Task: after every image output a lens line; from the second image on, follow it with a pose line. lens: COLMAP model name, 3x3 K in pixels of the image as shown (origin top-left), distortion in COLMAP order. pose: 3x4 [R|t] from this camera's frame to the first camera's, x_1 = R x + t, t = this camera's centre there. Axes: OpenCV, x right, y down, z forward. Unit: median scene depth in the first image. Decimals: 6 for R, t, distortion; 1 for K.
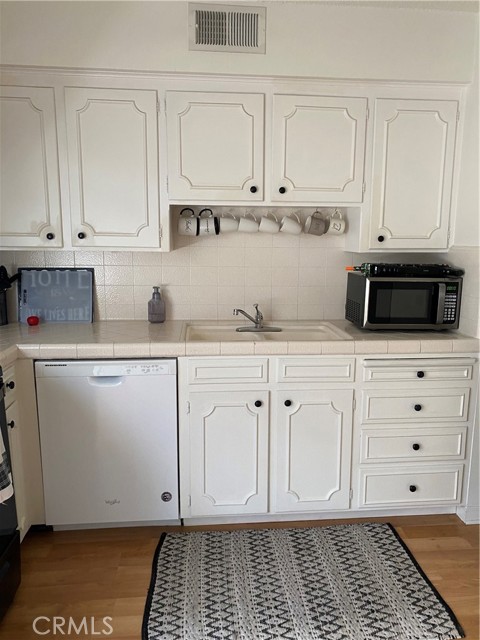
lens RADIAL K [[488.3, 0, 240.8], [0, 488.3, 323.3], [0, 0, 1]] dist [0.039575, -0.071514]
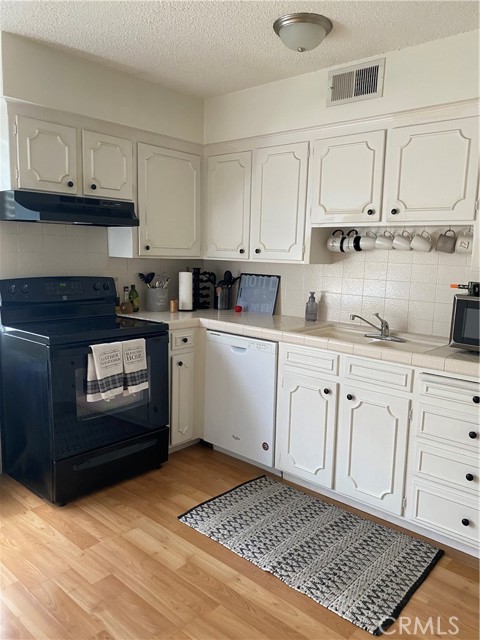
lens RADIAL K [[488.3, 0, 240.8], [0, 488.3, 323.3], [0, 0, 1]] dist [0.039575, -0.071514]
pose [[0.678512, 0.117199, -0.725180, 0.698974], [-0.151711, 0.988265, 0.017770, 0.011115], [0.718752, 0.097961, 0.688330, 0.012211]]
